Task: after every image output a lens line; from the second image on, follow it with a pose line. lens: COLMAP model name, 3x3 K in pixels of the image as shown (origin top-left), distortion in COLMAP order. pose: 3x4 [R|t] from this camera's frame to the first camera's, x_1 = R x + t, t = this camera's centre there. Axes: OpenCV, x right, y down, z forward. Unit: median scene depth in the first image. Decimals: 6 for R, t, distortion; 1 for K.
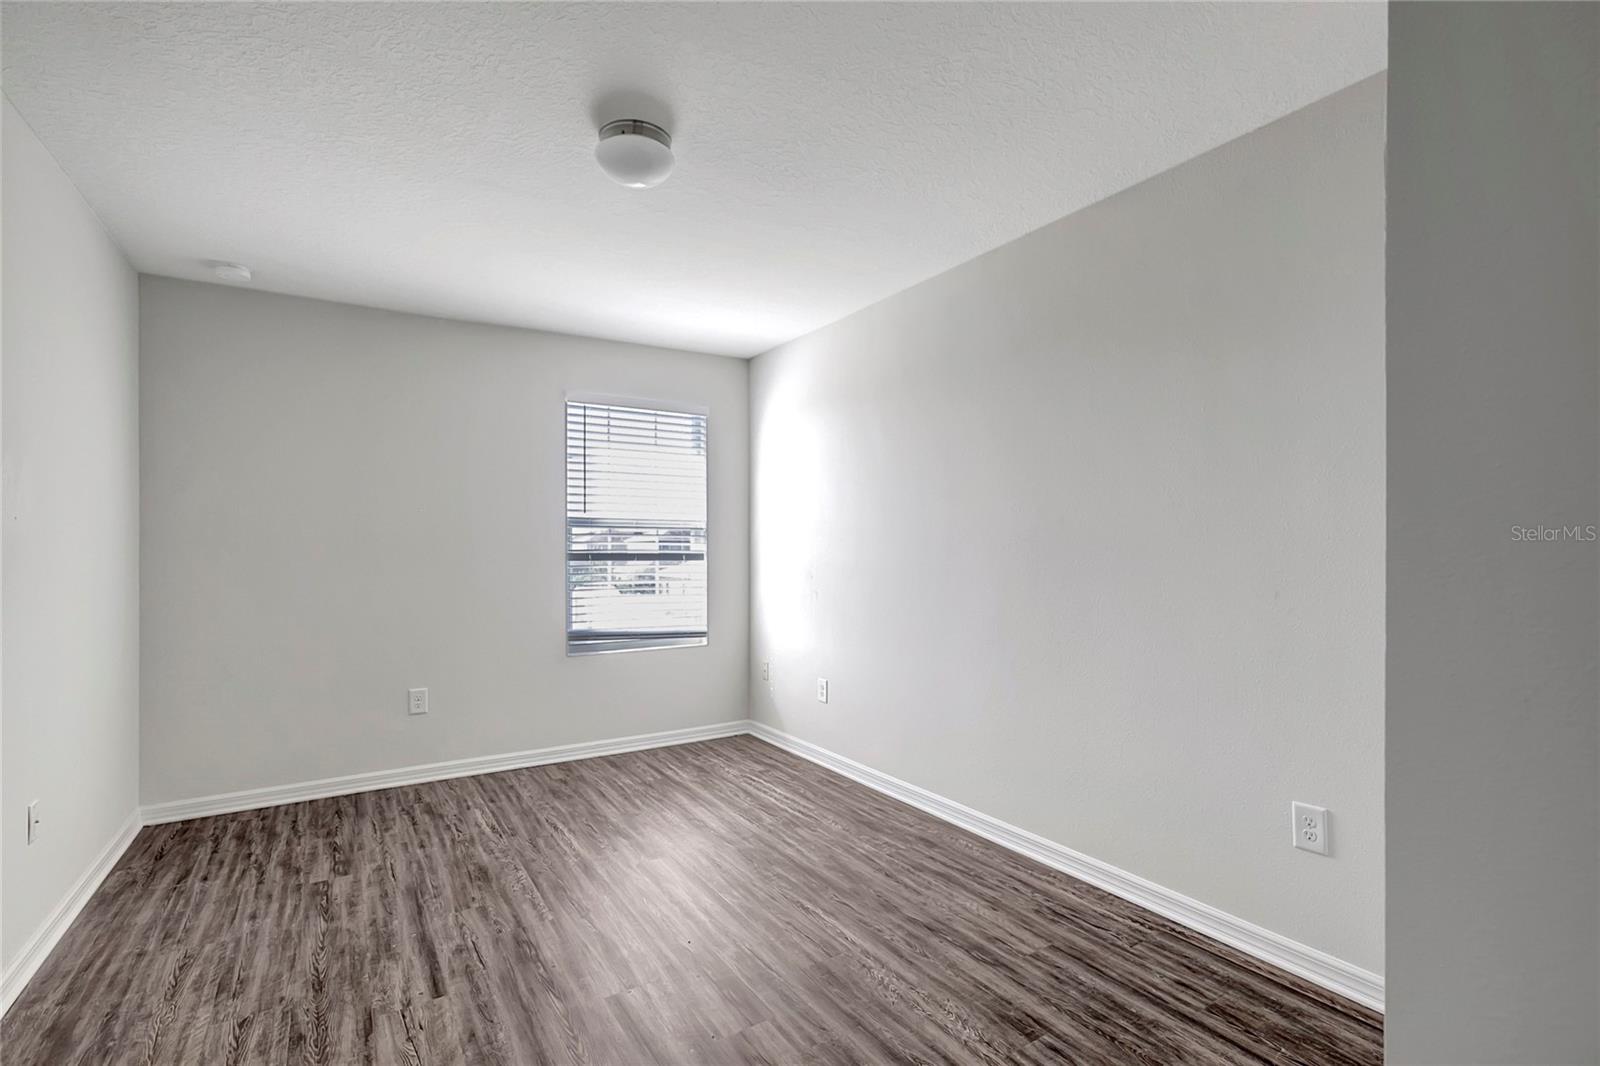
lens RADIAL K [[729.2, 0, 793.6], [0, 729.2, 538.0], [0, 0, 1]] dist [-0.023660, 0.012035]
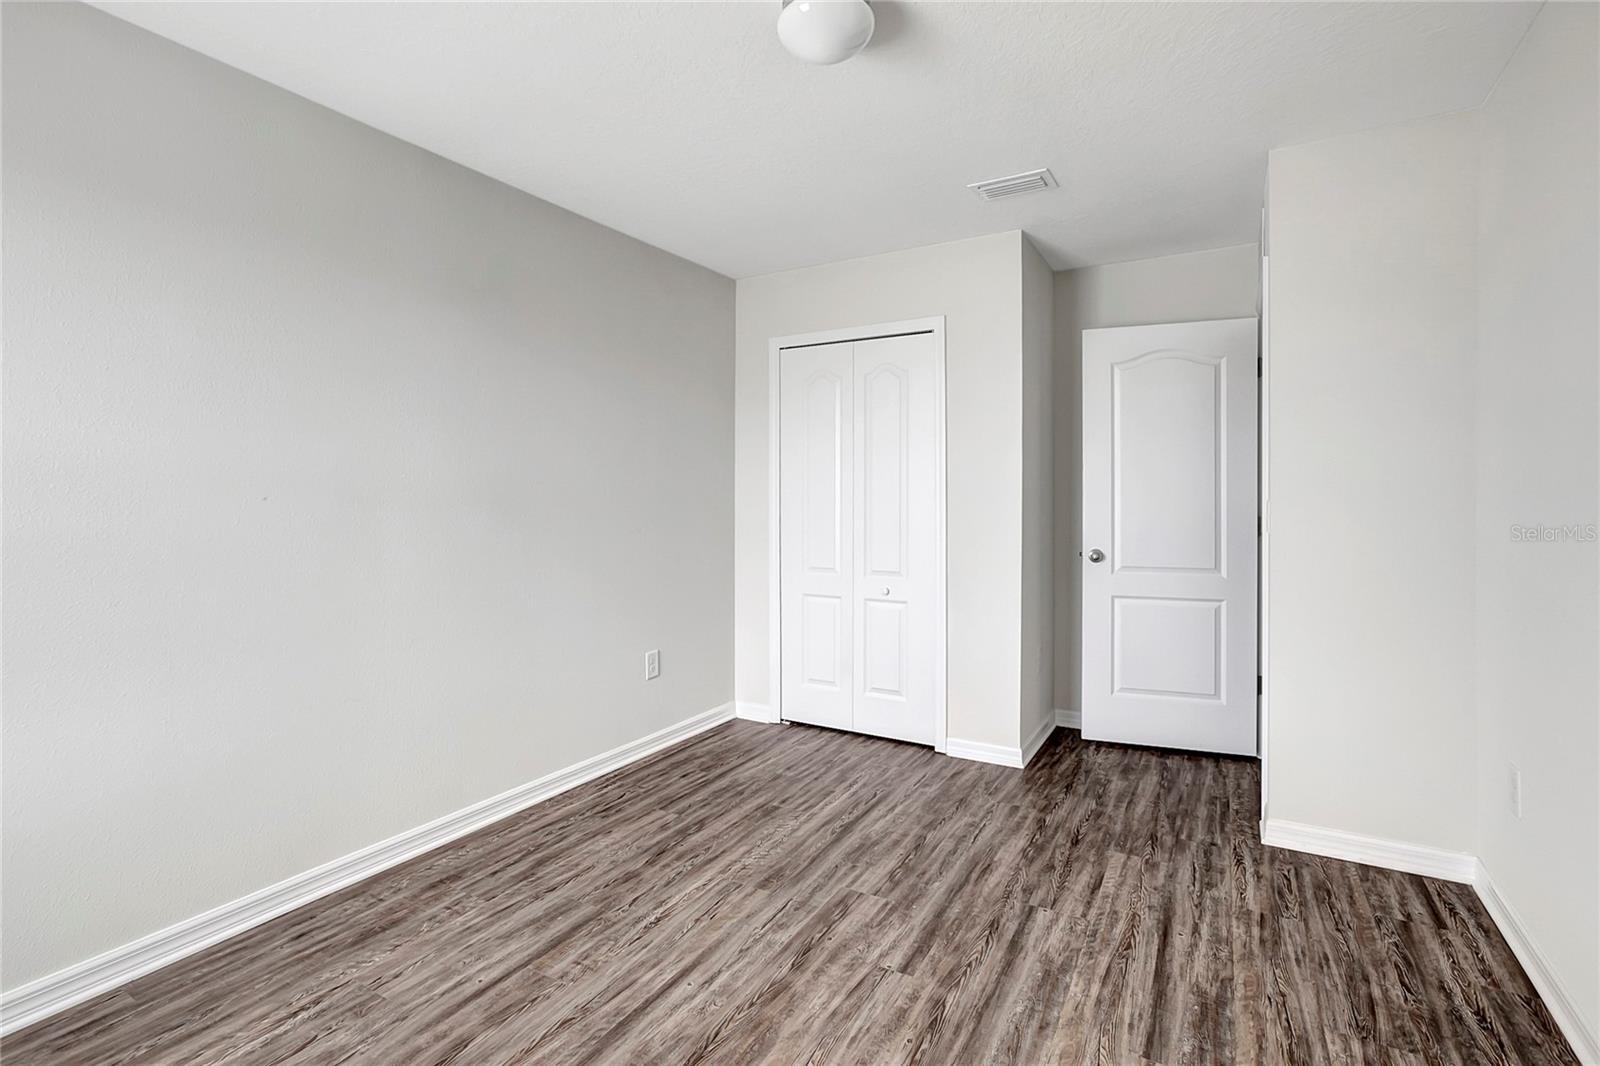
lens RADIAL K [[729.2, 0, 795.3], [0, 729.2, 525.2], [0, 0, 1]] dist [-0.023660, 0.012035]
pose [[-0.451385, -0.029817, 0.891831, -0.868311], [-0.012414, 0.999555, 0.027136, 0.018090], [-0.892243, 0.001178, -0.451554, 1.330765]]
